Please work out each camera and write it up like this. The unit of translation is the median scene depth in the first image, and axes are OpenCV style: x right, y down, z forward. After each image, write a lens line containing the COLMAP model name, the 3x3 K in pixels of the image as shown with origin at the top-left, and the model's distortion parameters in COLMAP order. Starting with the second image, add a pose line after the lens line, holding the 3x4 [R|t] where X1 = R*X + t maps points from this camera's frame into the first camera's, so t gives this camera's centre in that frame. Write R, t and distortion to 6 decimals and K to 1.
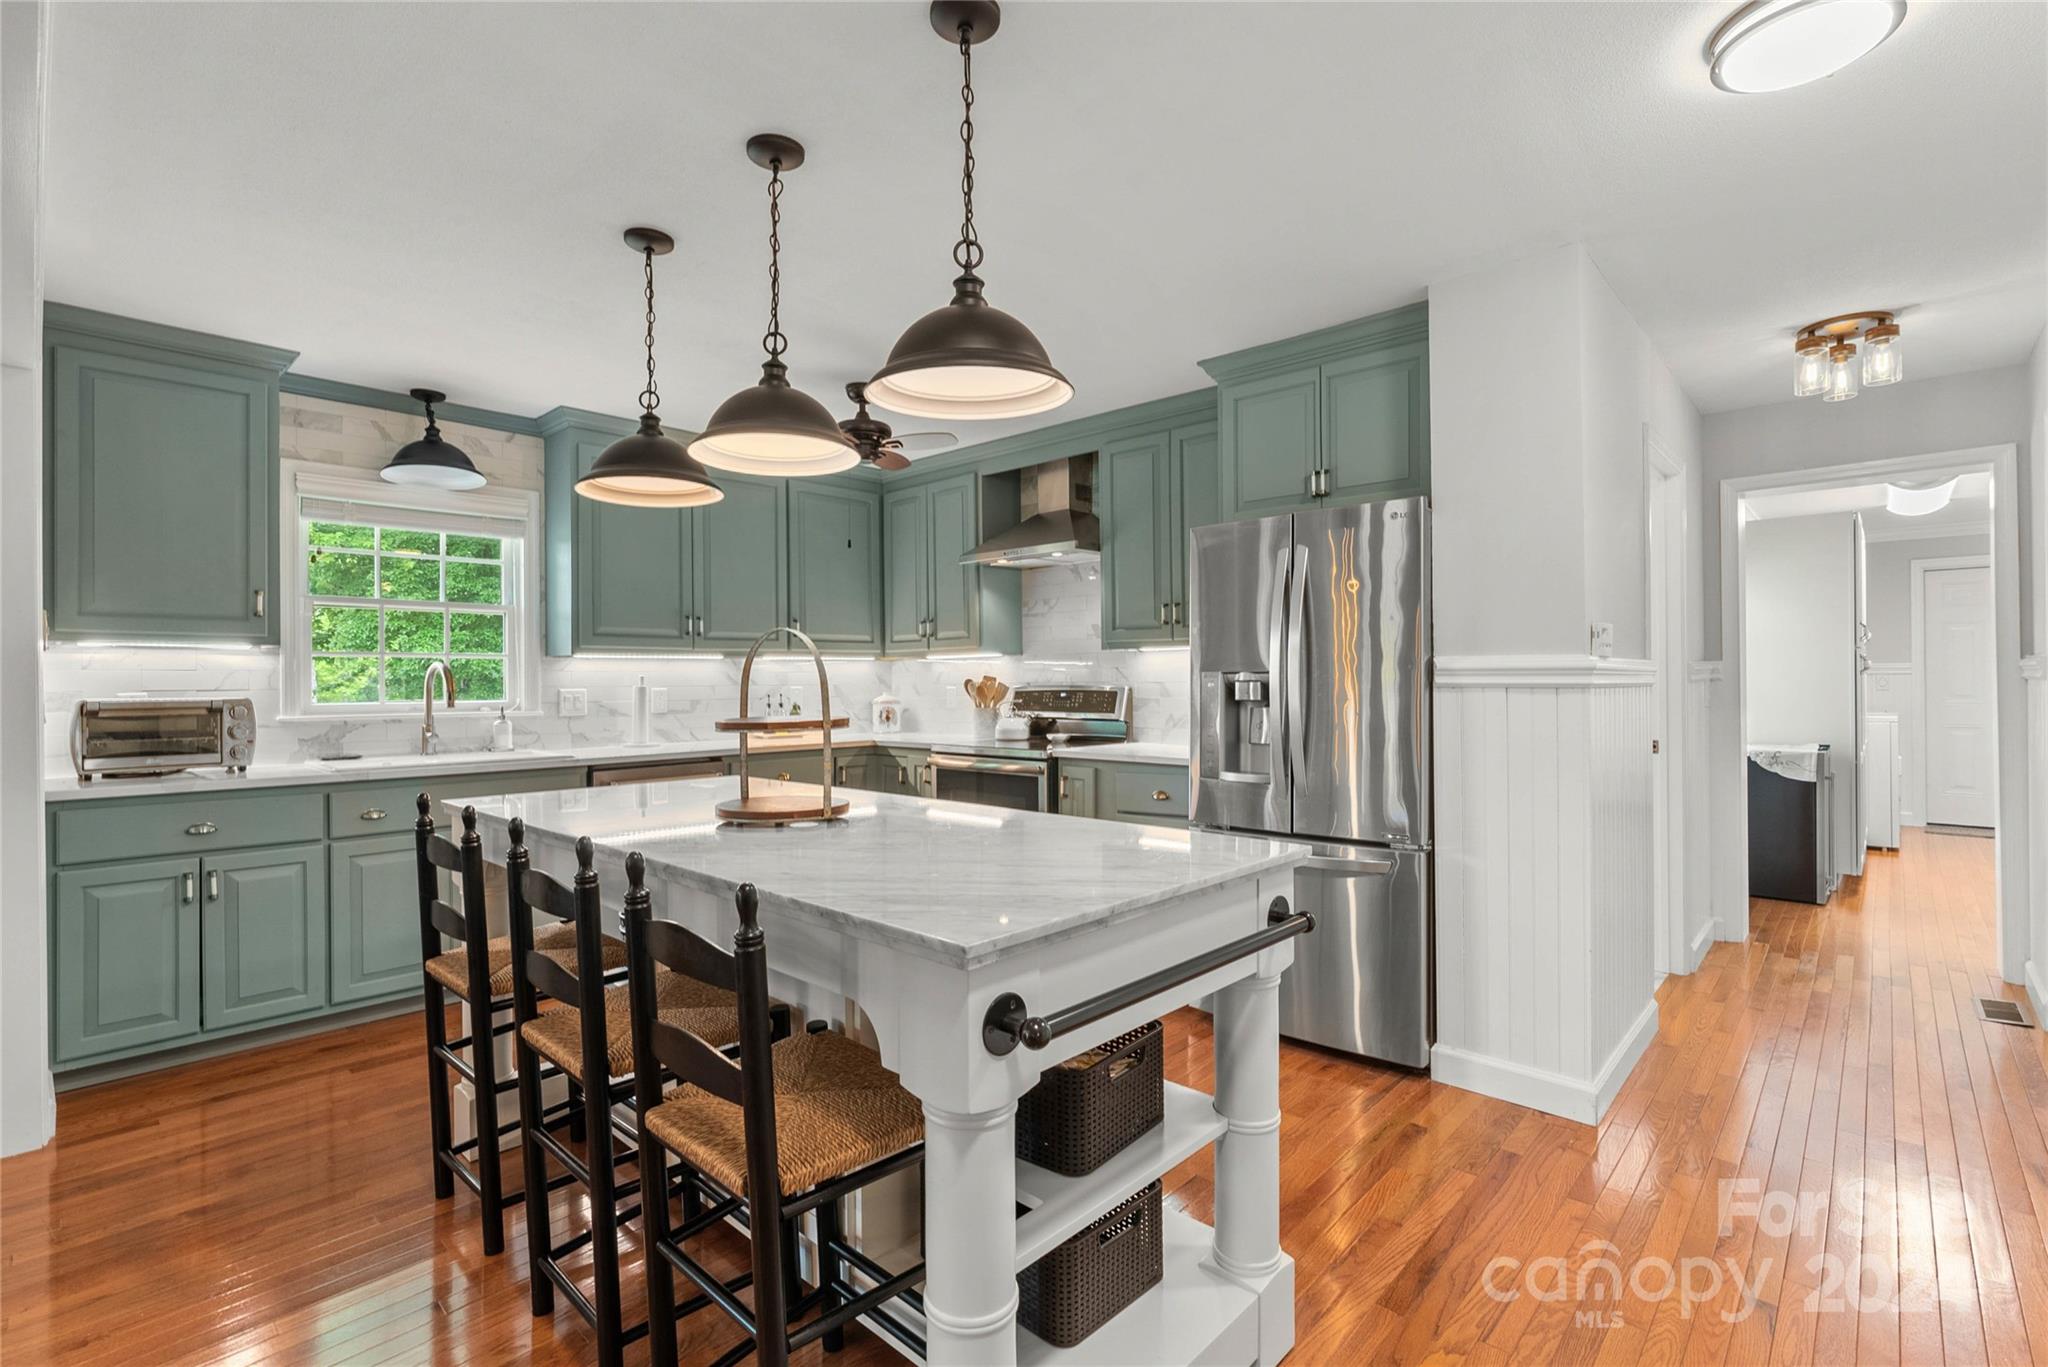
lens RADIAL K [[928.9, 0, 1033.2], [0, 928.9, 675.6], [0, 0, 1]] dist [-0.008787, 0.000103]
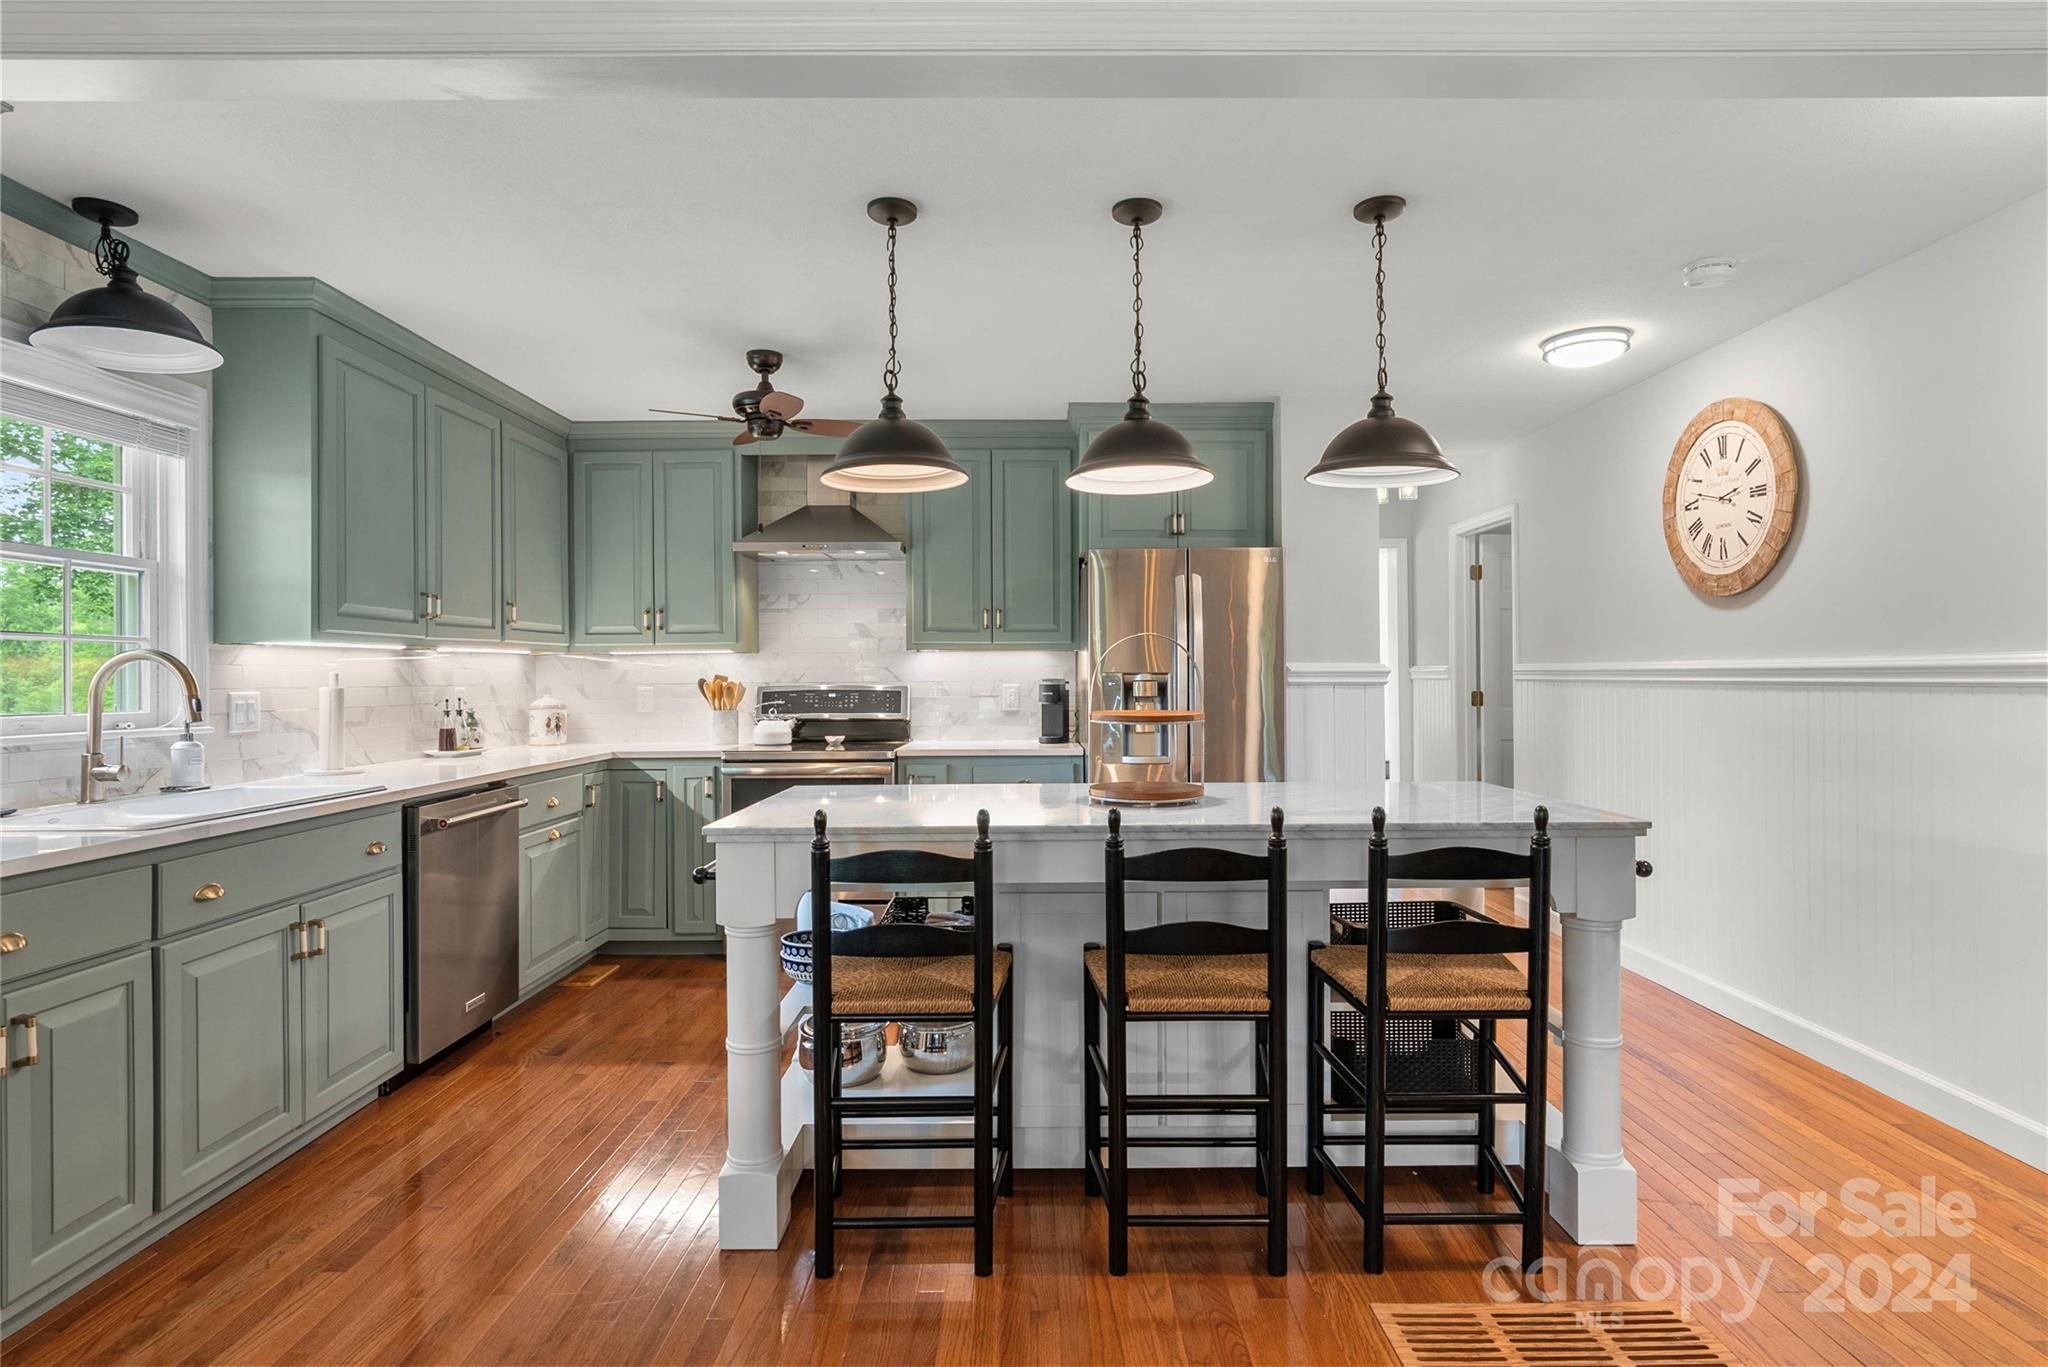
lens RADIAL K [[1010.6, 0, 1027.2], [0, 1010.6, 668.4], [0, 0, 1]] dist [-0.015784, -0.000707]
pose [[0.738761, 0.008412, 0.673915, -0.515220], [-0.003263, 0.999955, -0.008905, 0.001460], [-0.673960, 0.004380, 0.738755, 0.083585]]
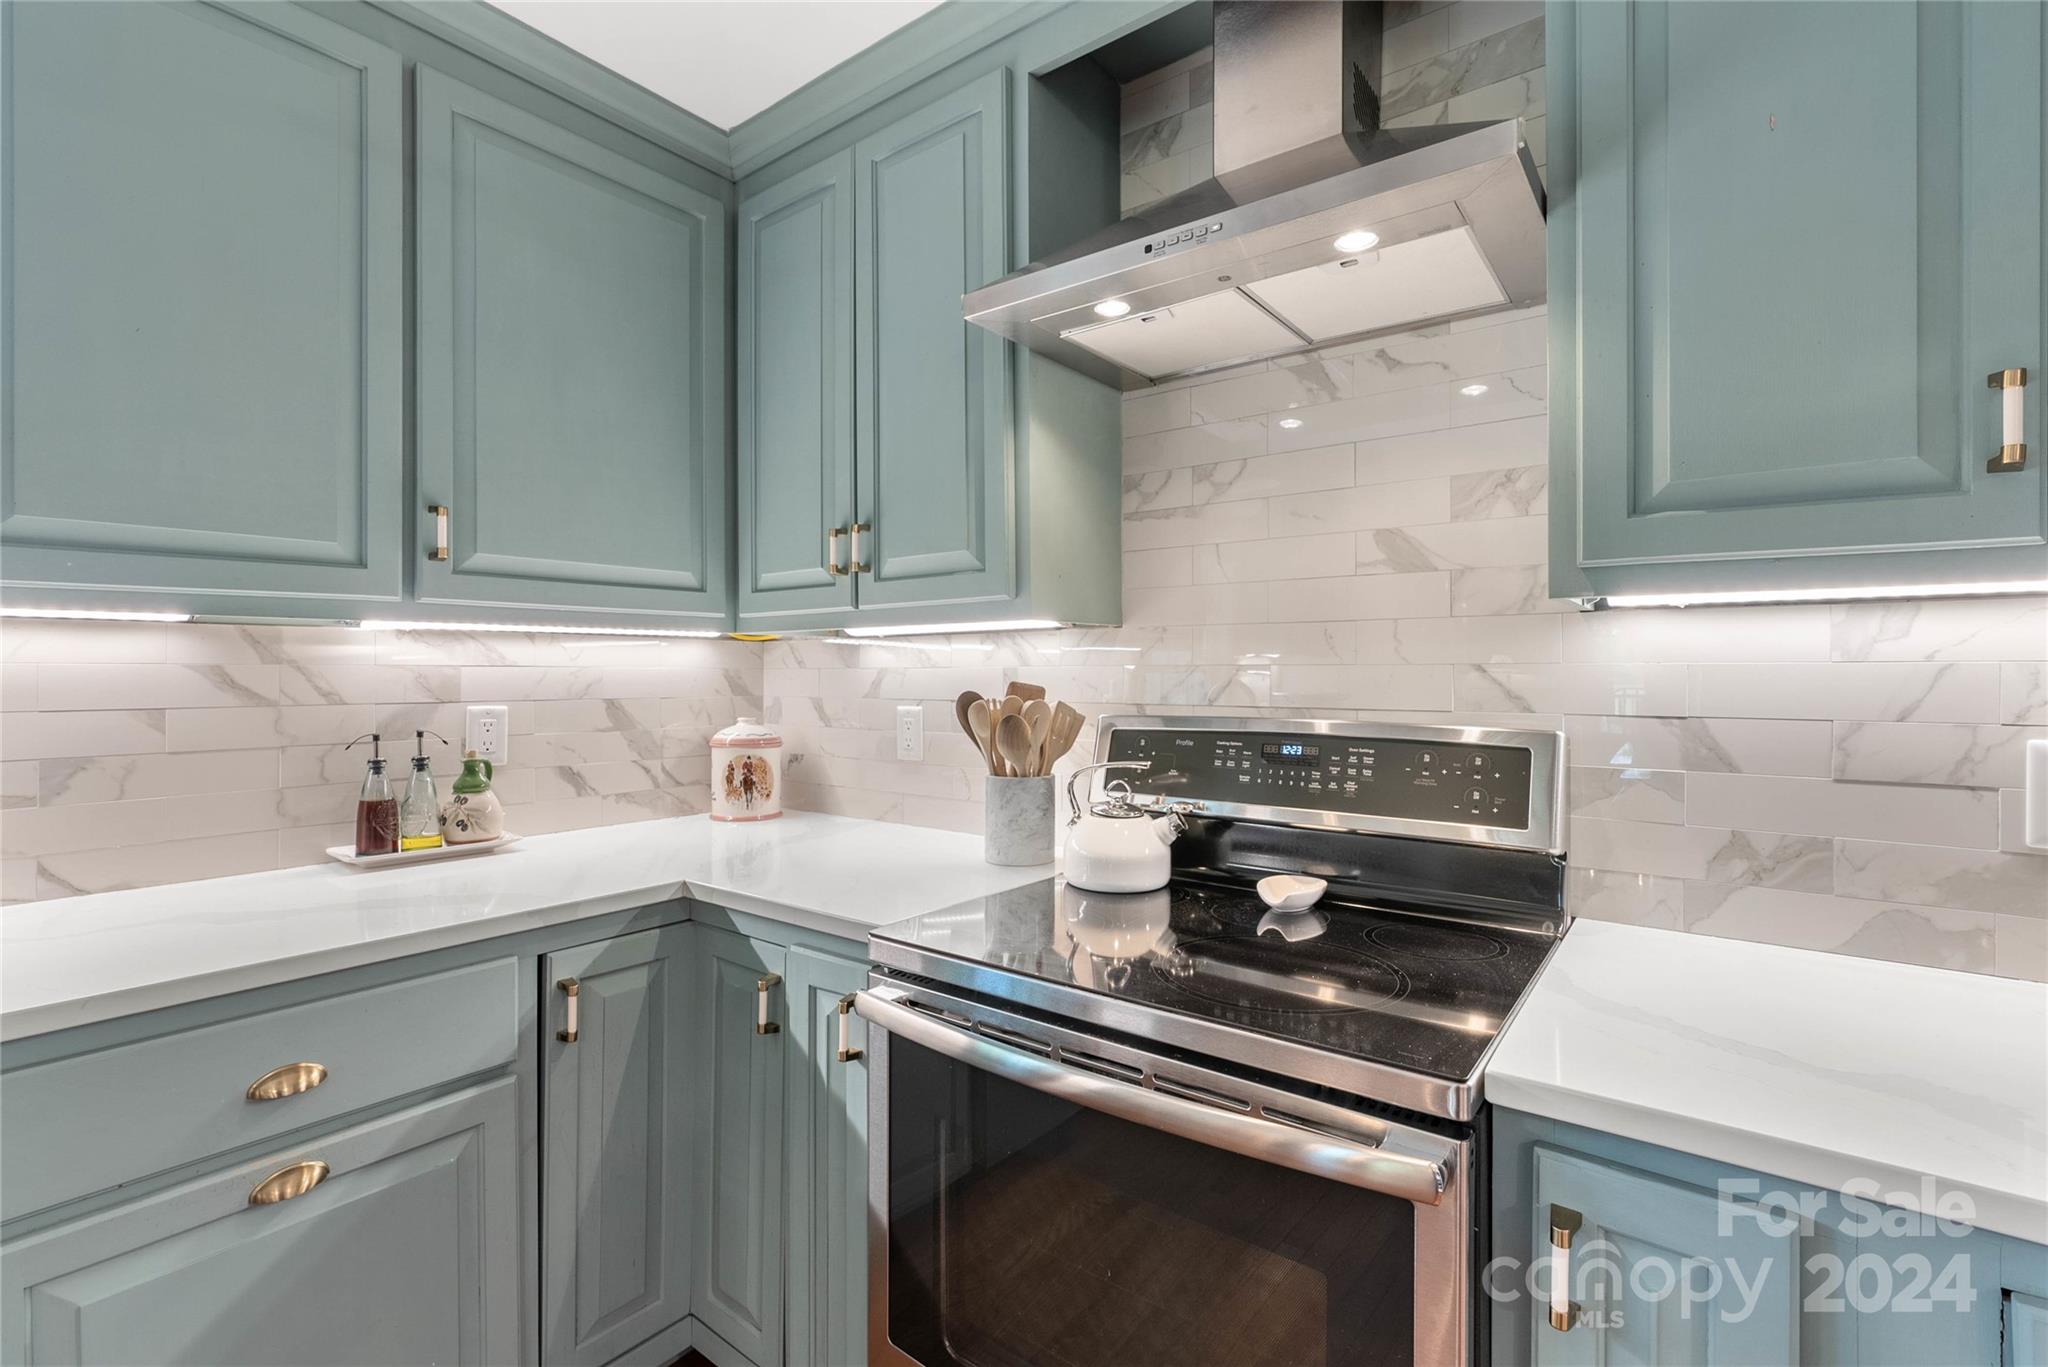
lens RADIAL K [[928.9, 0, 1033.2], [0, 928.9, 675.6], [0, 0, 1]] dist [-0.008787, 0.000103]
pose [[0.995423, 0.009767, 0.095063, -0.083368], [-0.010612, 0.999908, 0.008392, -0.006357], [-0.094973, -0.009362, 0.995436, 0.679293]]
